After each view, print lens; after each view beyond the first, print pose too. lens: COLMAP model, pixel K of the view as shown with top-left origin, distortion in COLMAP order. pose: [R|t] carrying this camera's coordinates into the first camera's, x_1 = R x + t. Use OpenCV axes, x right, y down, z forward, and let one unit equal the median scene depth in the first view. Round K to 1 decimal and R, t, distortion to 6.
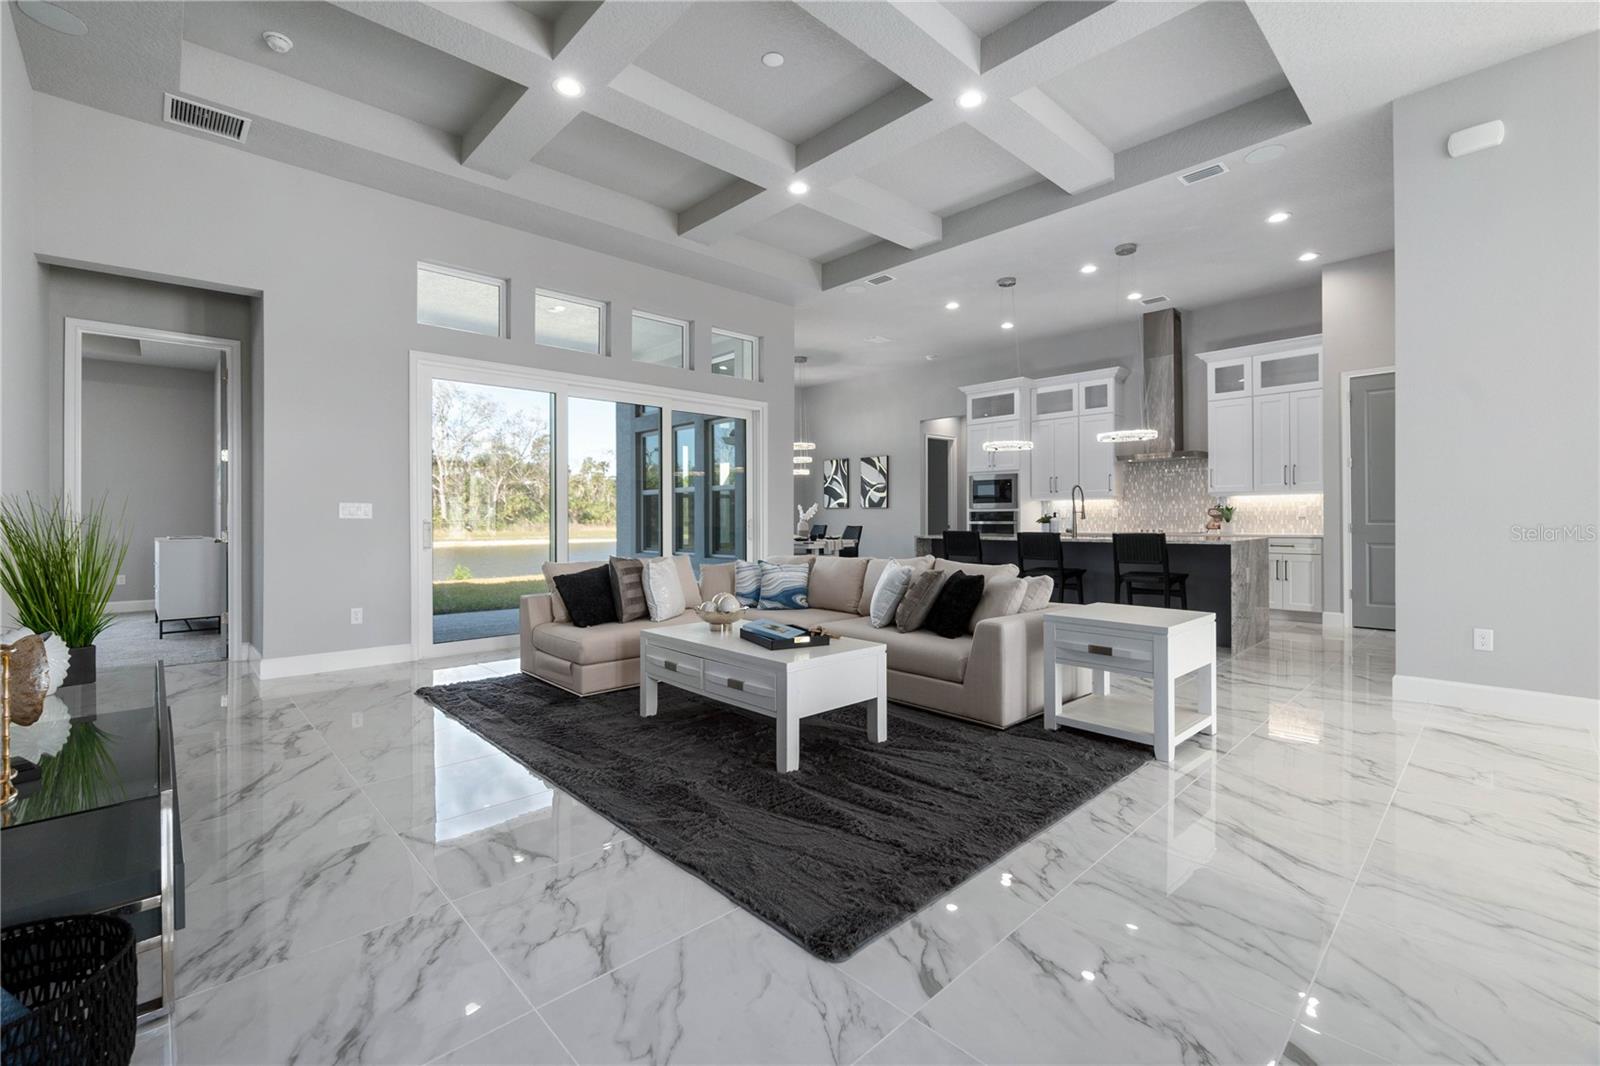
lens RADIAL K [[691.5, 0, 791.3], [0, 691.5, 518.5], [0, 0, 1]] dist [-0.005940, -0.000423]
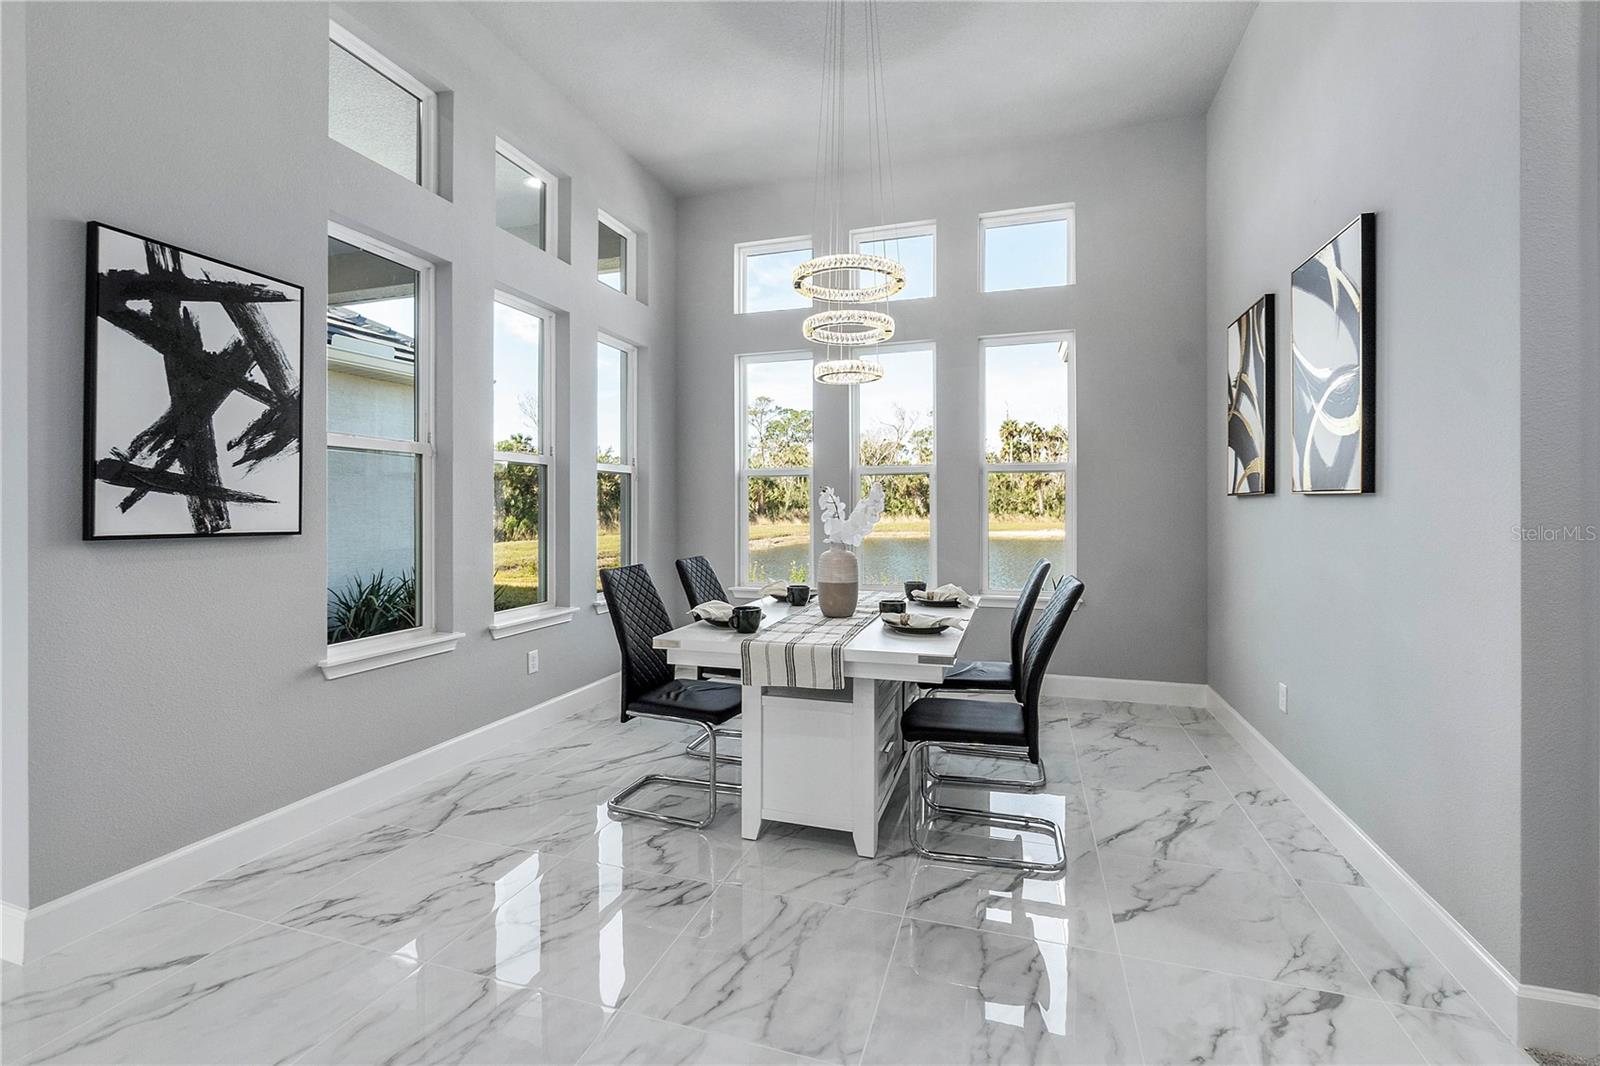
lens RADIAL K [[691.5, 0, 784.8], [0, 691.5, 510.4], [0, 0, 1]] dist [-0.005940, -0.000423]
pose [[0.474617, 0.008235, -0.880154, 0.355699], [-0.002715, 0.999965, 0.007892, -0.017439], [0.880188, -0.001356, 0.474623, 1.196484]]
